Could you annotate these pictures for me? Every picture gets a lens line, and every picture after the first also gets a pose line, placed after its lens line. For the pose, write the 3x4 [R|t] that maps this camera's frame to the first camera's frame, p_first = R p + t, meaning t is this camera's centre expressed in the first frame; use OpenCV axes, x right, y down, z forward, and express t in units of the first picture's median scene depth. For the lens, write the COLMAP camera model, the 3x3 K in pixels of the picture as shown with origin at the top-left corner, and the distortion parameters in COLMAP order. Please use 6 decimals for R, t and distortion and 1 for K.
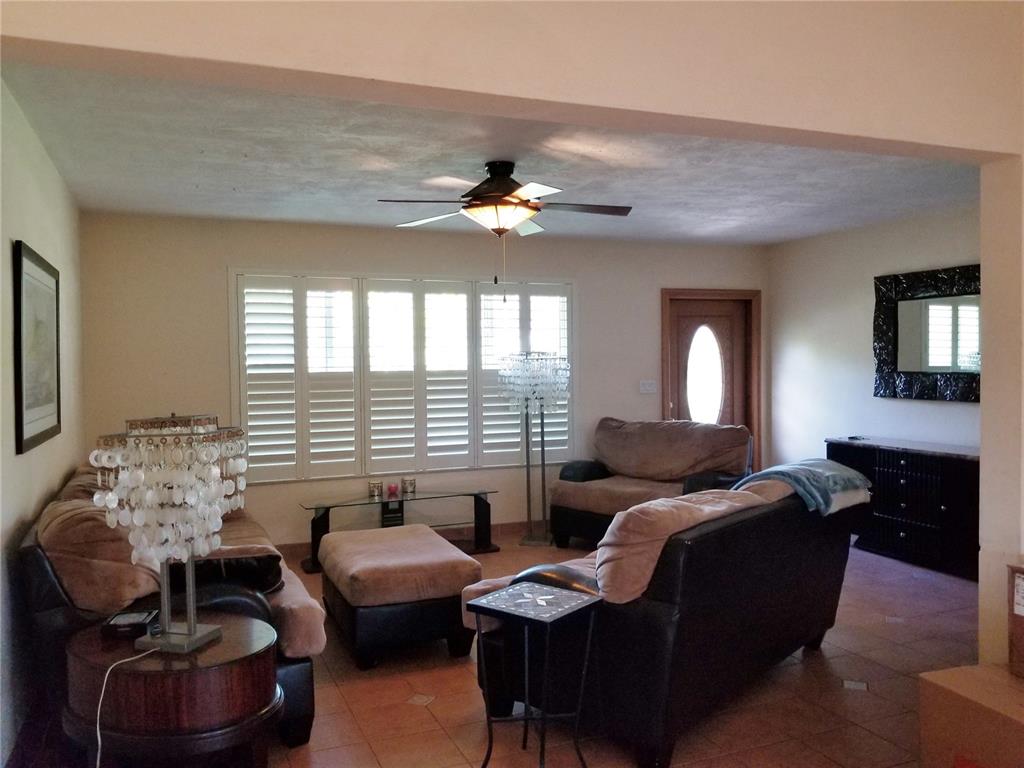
lens RADIAL K [[800.6, 0, 482.3], [0, 800.6, 381.3], [0, 0, 1]] dist [0.055564, -0.000248]
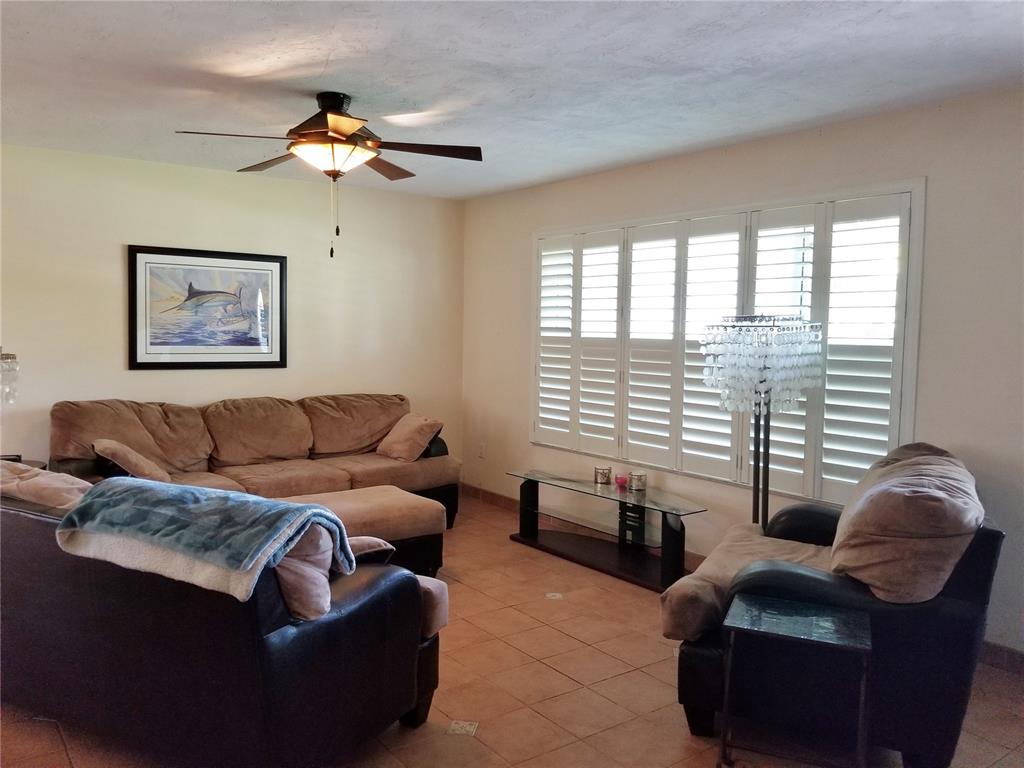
lens RADIAL K [[800.6, 0, 482.3], [0, 800.6, 381.3], [0, 0, 1]] dist [0.055564, -0.000248]
pose [[0.255379, 0.083866, -0.963197, 0.644889], [-0.044661, 0.996191, 0.074897, -0.024021], [0.965809, 0.023890, 0.258151, 0.644854]]
